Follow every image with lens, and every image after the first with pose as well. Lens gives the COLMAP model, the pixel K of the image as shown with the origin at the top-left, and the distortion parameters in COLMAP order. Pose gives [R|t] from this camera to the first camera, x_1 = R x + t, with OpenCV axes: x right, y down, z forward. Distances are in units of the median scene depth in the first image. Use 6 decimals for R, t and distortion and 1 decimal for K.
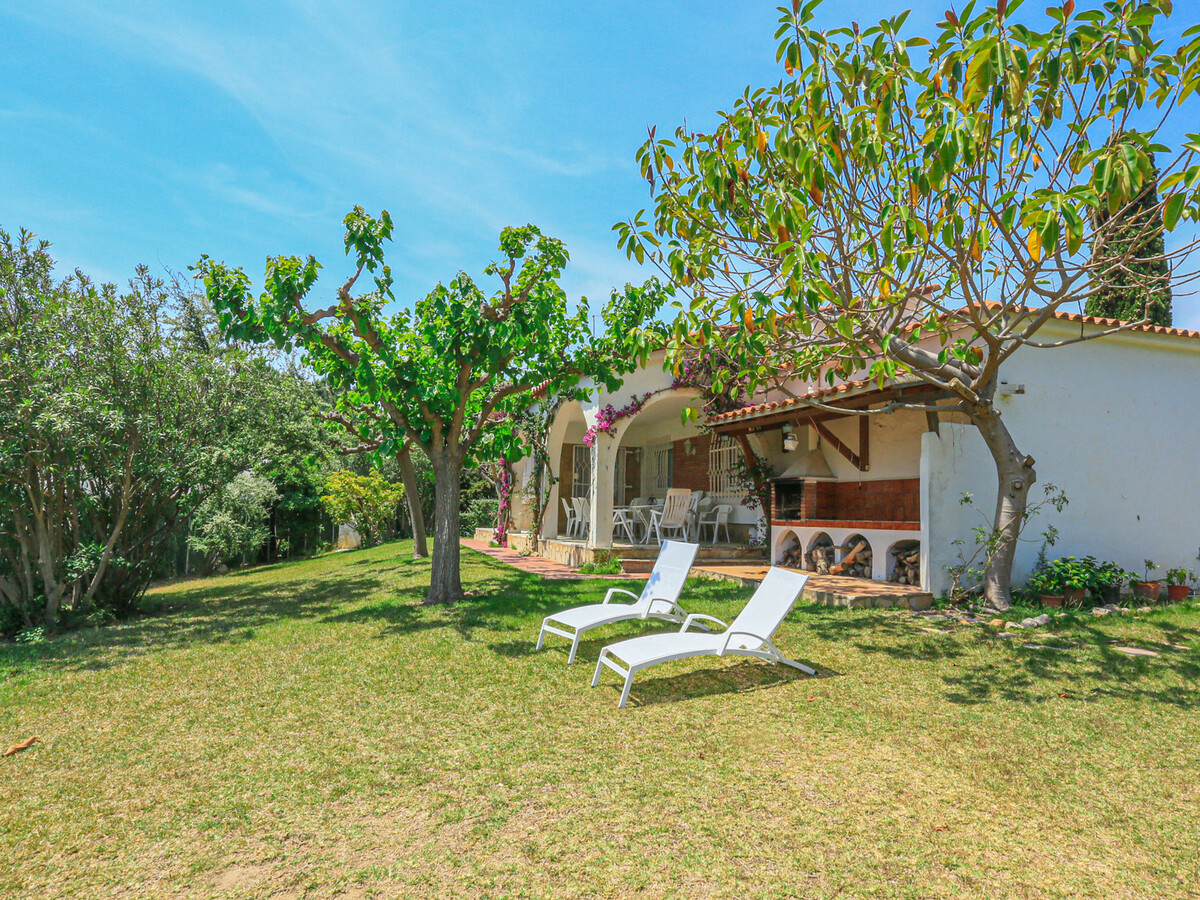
lens RADIAL K [[697.6, 0, 599.1], [0, 697.6, 454.0], [0, 0, 1]] dist [-0.069924, 0.052569]
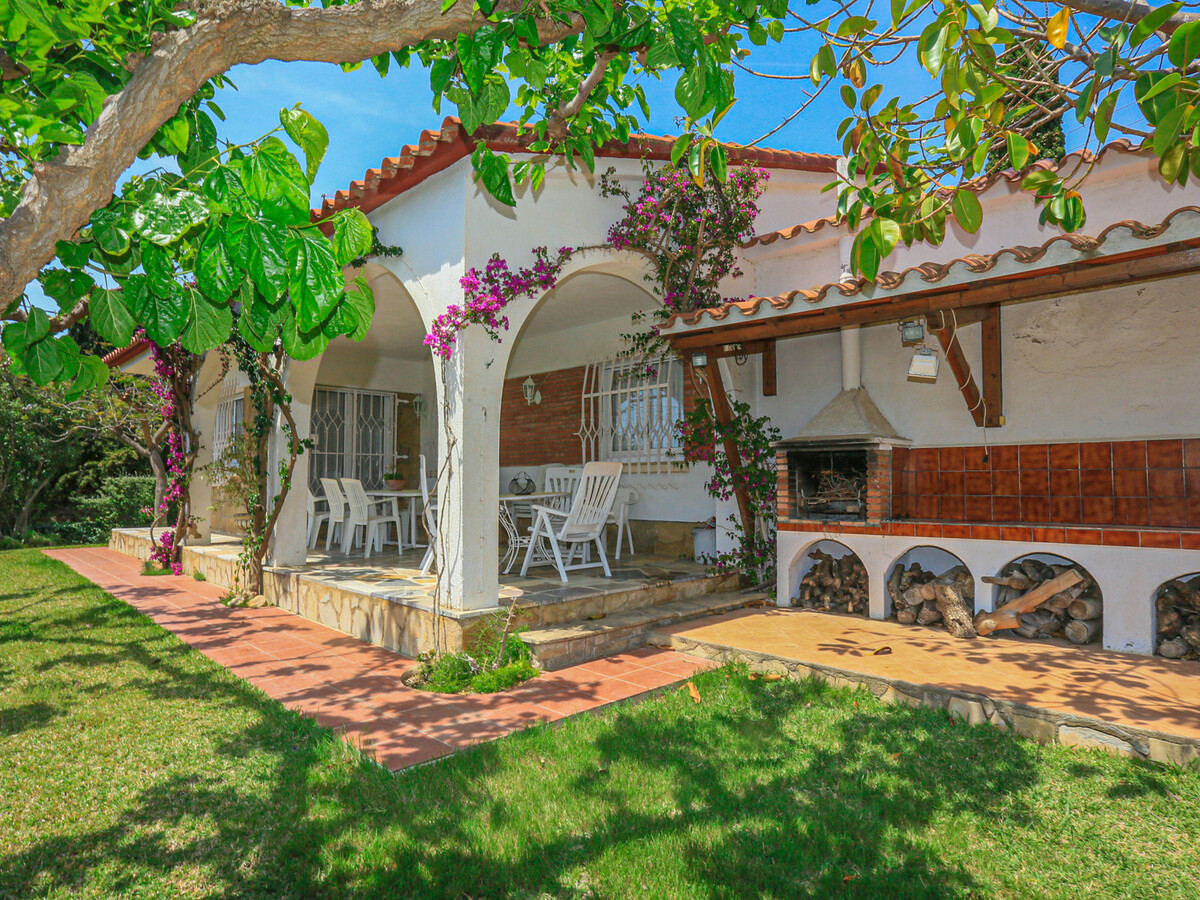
lens RADIAL K [[697.6, 0, 599.1], [0, 697.6, 454.0], [0, 0, 1]] dist [-0.069924, 0.052569]
pose [[0.903737, -0.004069, 0.428070, -0.120498], [-0.015569, 0.998981, 0.042365, 0.029927], [-0.427806, -0.044952, 0.902752, 0.709012]]
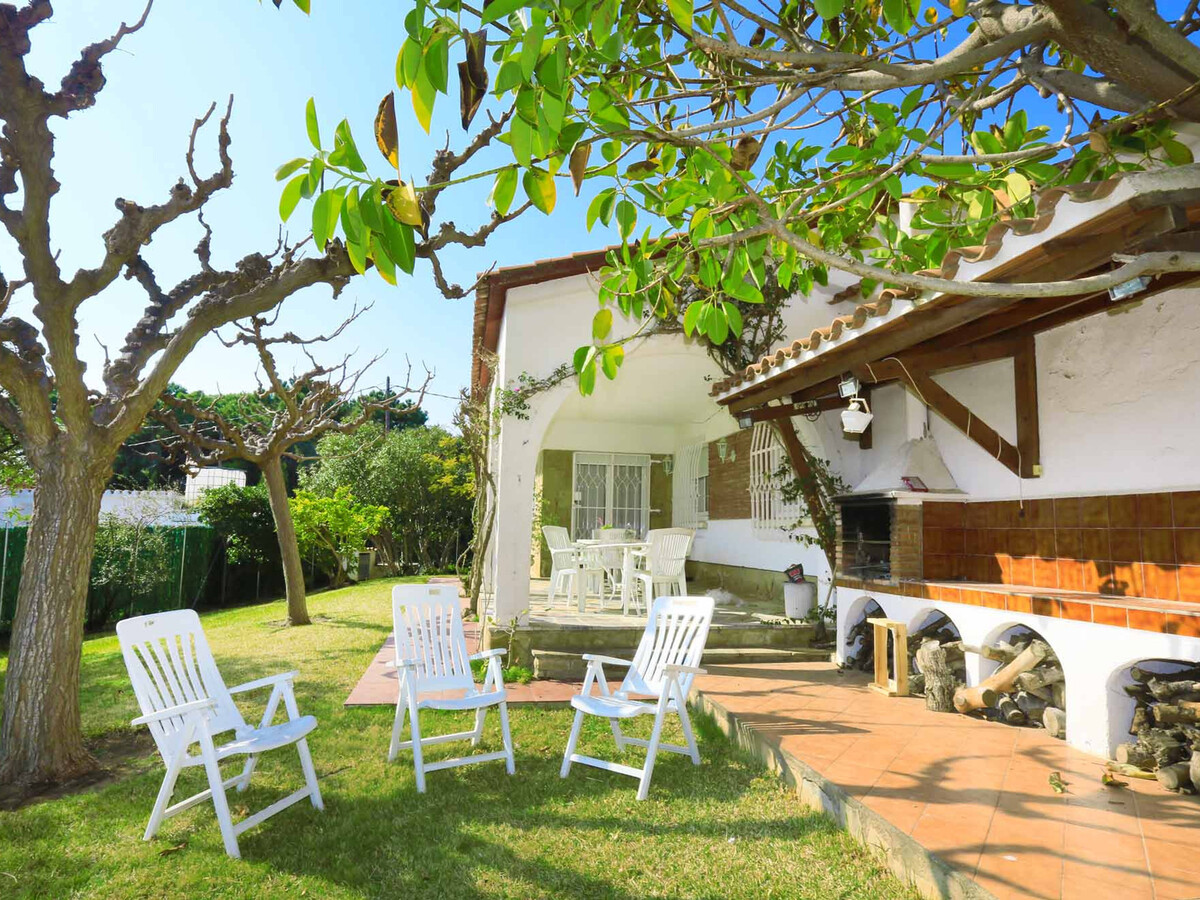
lens RADIAL K [[708.2, 0, 600.4], [0, 708.2, 457.0], [0, 0, 1]] dist [-0.068173, 0.045177]
pose [[0.988191, -0.017389, -0.152236, 0.187098], [0.013552, 0.999565, -0.026209, 0.020724], [0.152626, 0.023837, 0.987997, 0.542449]]
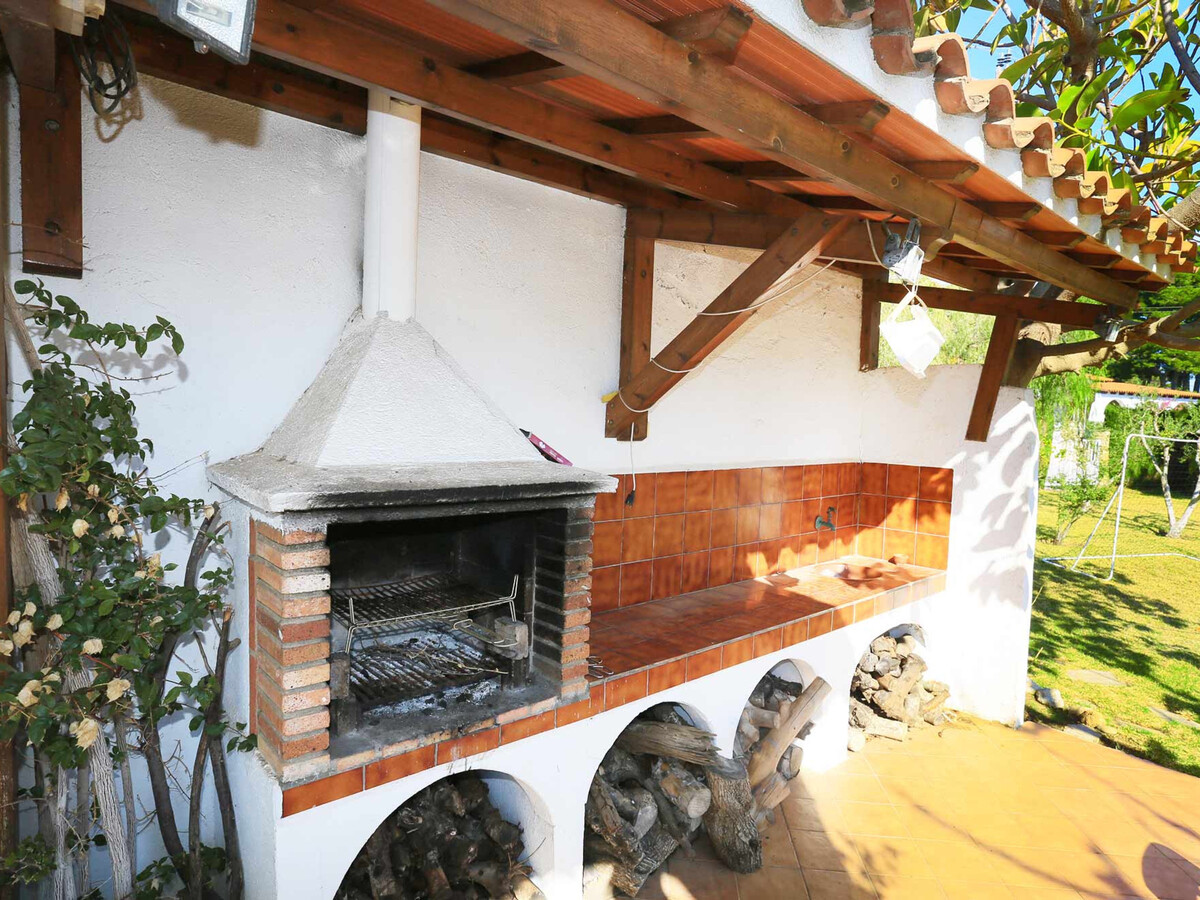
lens RADIAL K [[697.6, 0, 599.1], [0, 697.6, 454.0], [0, 0, 1]] dist [-0.069924, 0.052569]
pose [[-0.346897, -0.086204, 0.933933, 0.123973], [-0.115299, 0.992134, 0.048749, 0.018850], [-0.930789, -0.090771, -0.354107, 1.206740]]
